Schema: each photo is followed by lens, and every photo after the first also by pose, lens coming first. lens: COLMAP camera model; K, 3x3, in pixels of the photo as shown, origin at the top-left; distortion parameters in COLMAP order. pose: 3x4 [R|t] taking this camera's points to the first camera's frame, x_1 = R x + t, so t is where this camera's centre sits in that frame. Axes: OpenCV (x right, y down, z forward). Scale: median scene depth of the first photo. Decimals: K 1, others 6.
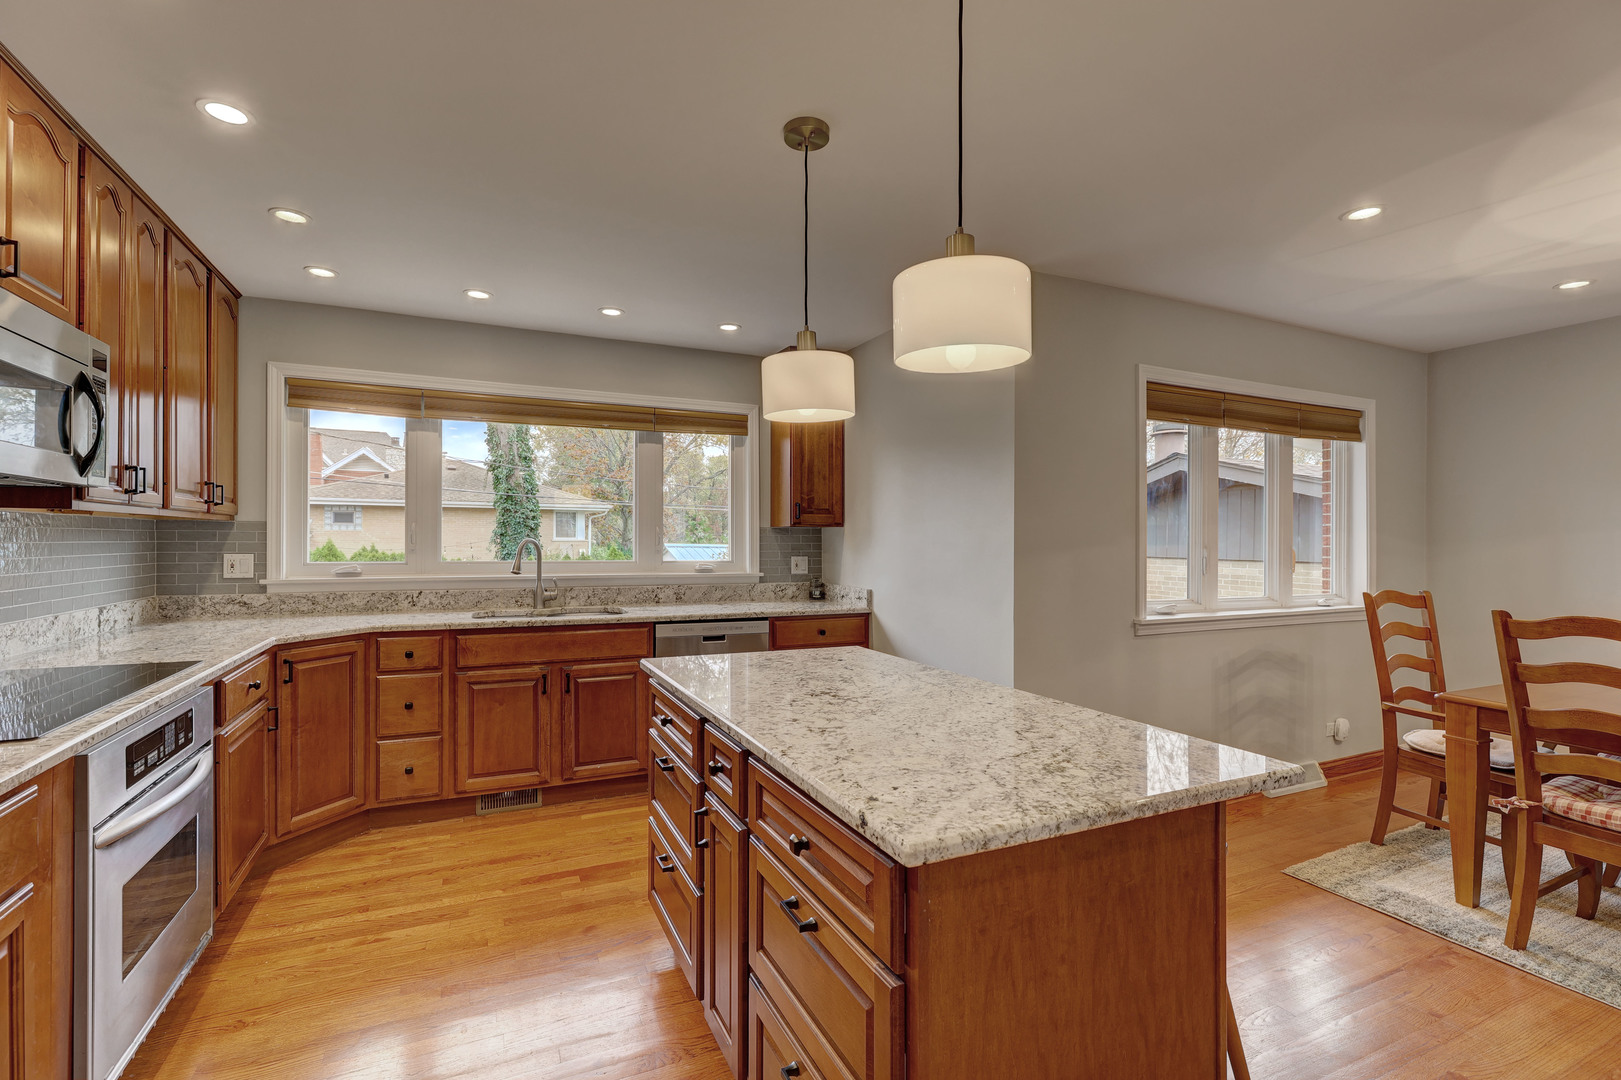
lens RADIAL K [[730.9, 0, 803.6], [0, 730.9, 544.5], [0, 0, 1]] dist [0.005691, -0.000268]
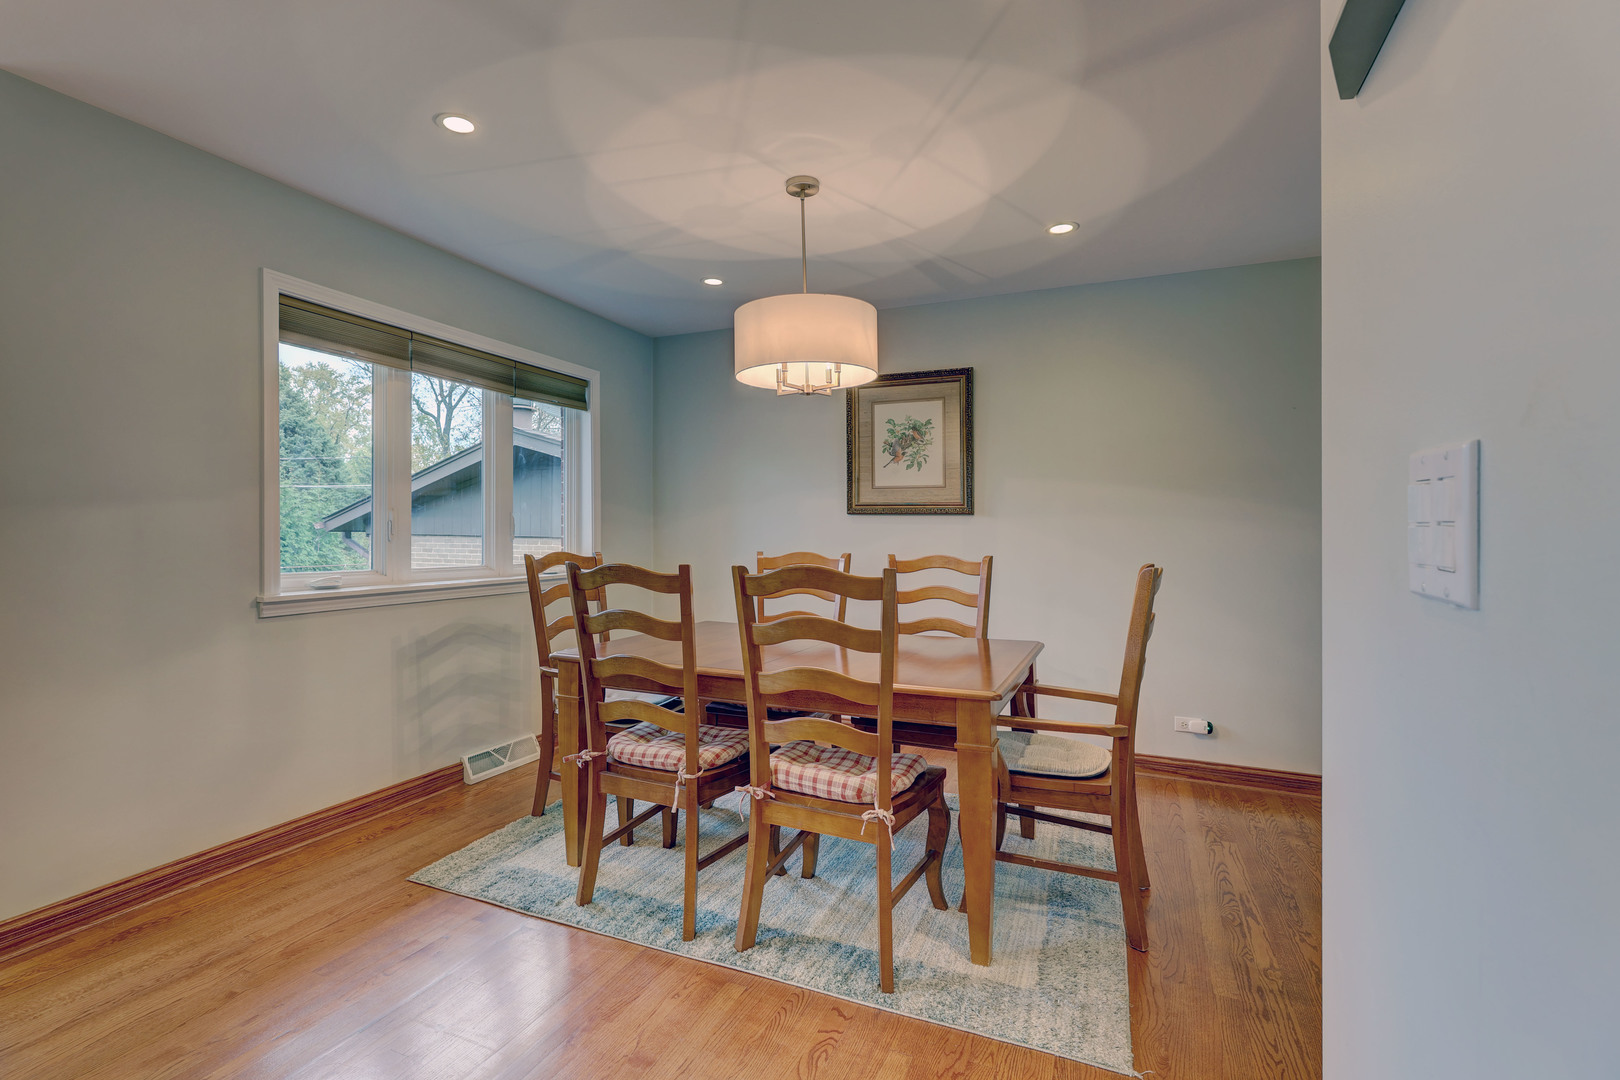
lens RADIAL K [[730.5, 0, 796.3], [0, 730.5, 530.8], [0, 0, 1]] dist [0.005691, -0.000268]
pose [[0.769843, 0.000510, 0.638234, 0.372342], [0.003271, 0.999983, -0.004745, 0.035575], [-0.638225, 0.005740, 0.769828, 0.038896]]
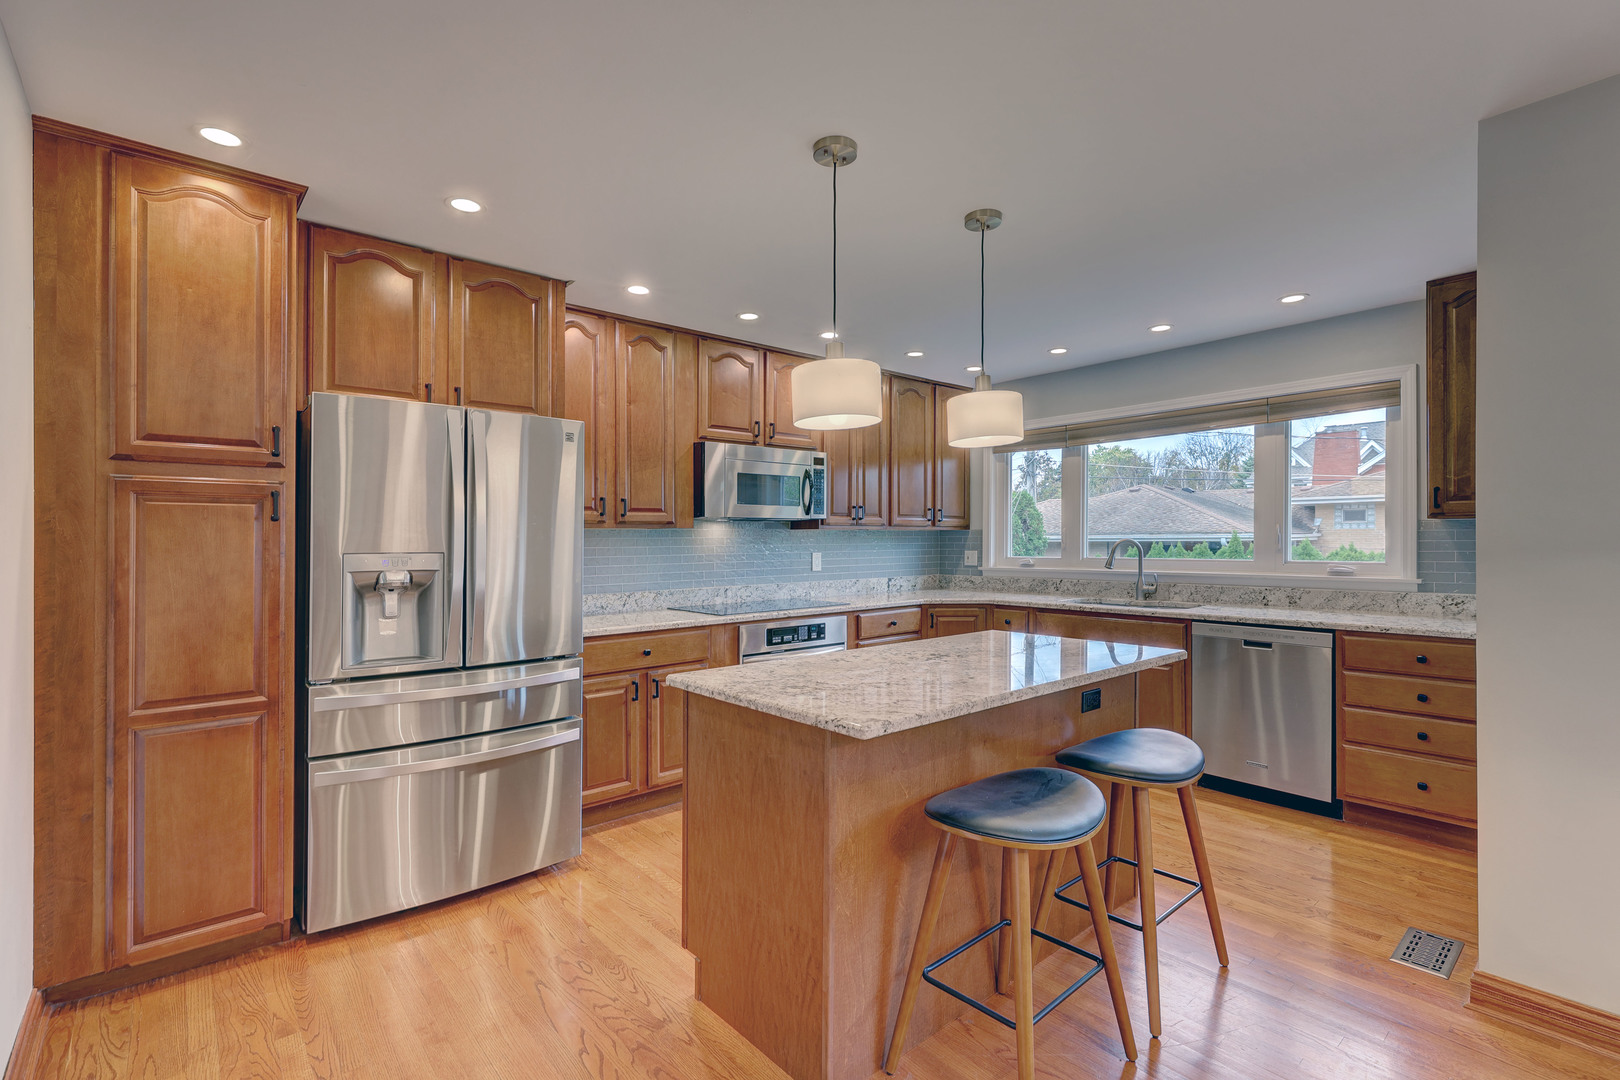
lens RADIAL K [[730.5, 0, 806.7], [0, 730.5, 537.7], [0, 0, 1]] dist [0.005691, -0.000268]
pose [[0.277286, -0.012121, -0.960711, 0.663155], [0.004235, 0.999926, -0.011393, 0.001098], [0.960778, -0.000910, 0.277317, 0.208495]]
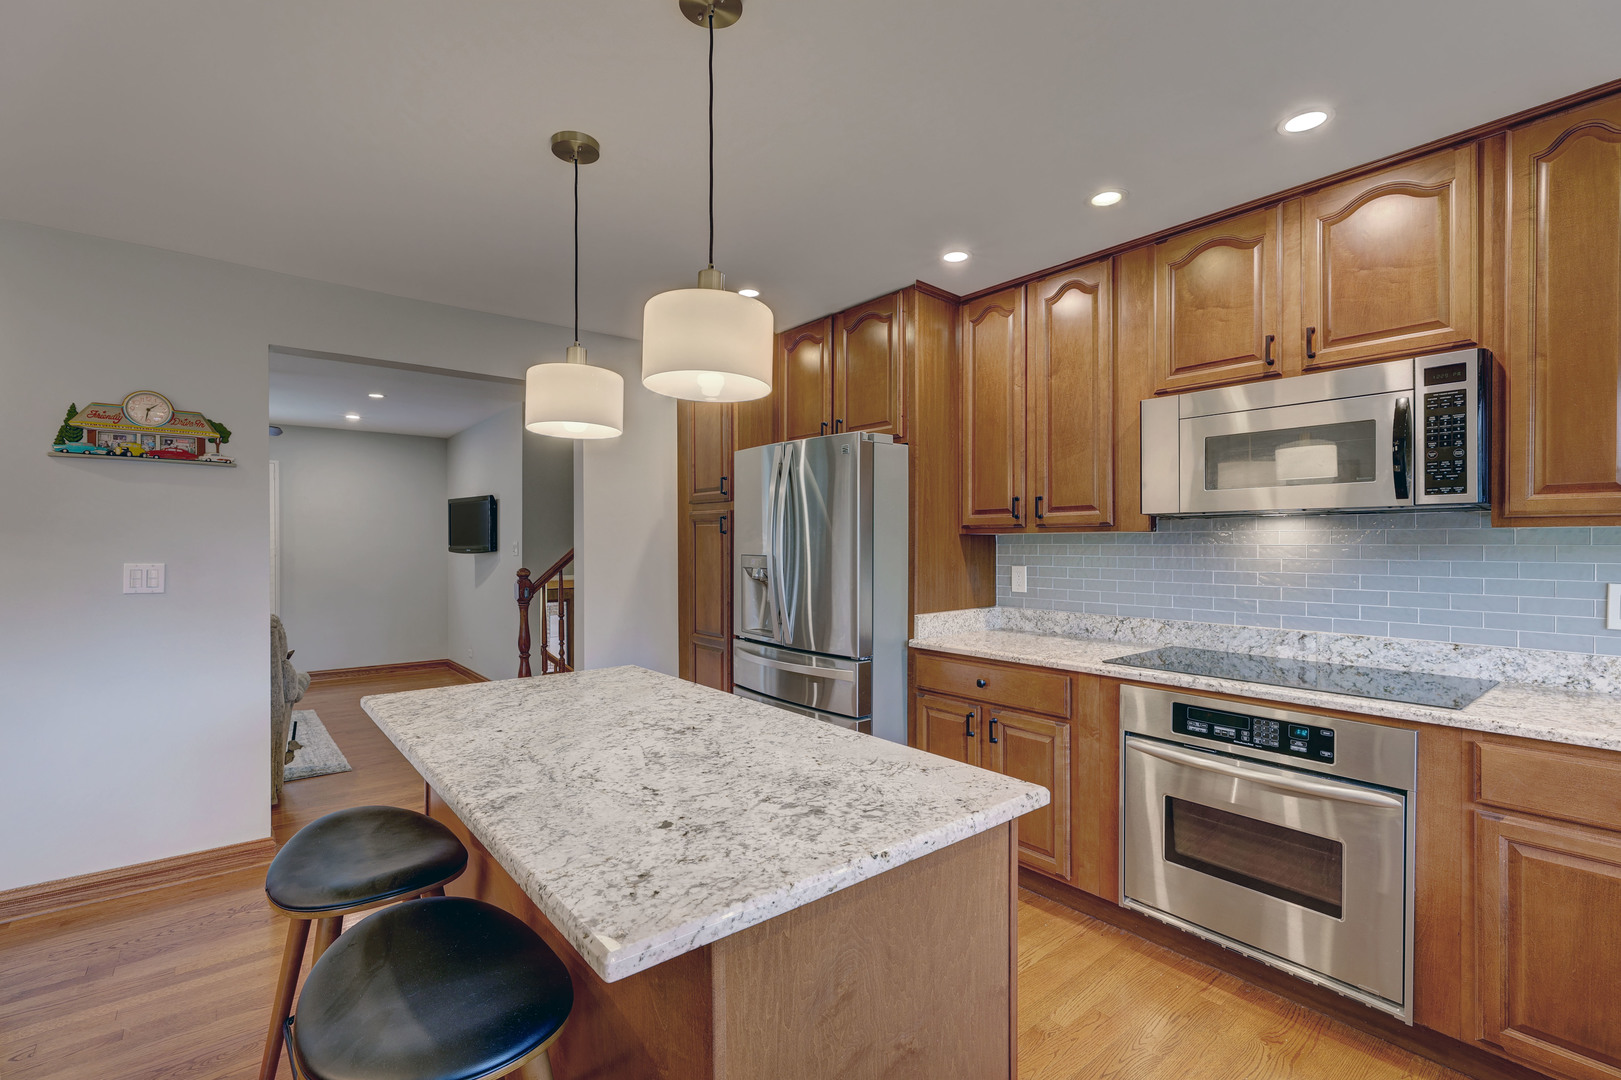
lens RADIAL K [[730.9, 0, 808.3], [0, 730.9, 537.4], [0, 0, 1]] dist [0.005691, -0.000268]
pose [[-0.966225, -0.006745, -0.257610, 0.062944], [-0.006540, 0.999977, -0.001653, -0.016911], [0.257616, 0.000088, -0.966247, 1.002656]]
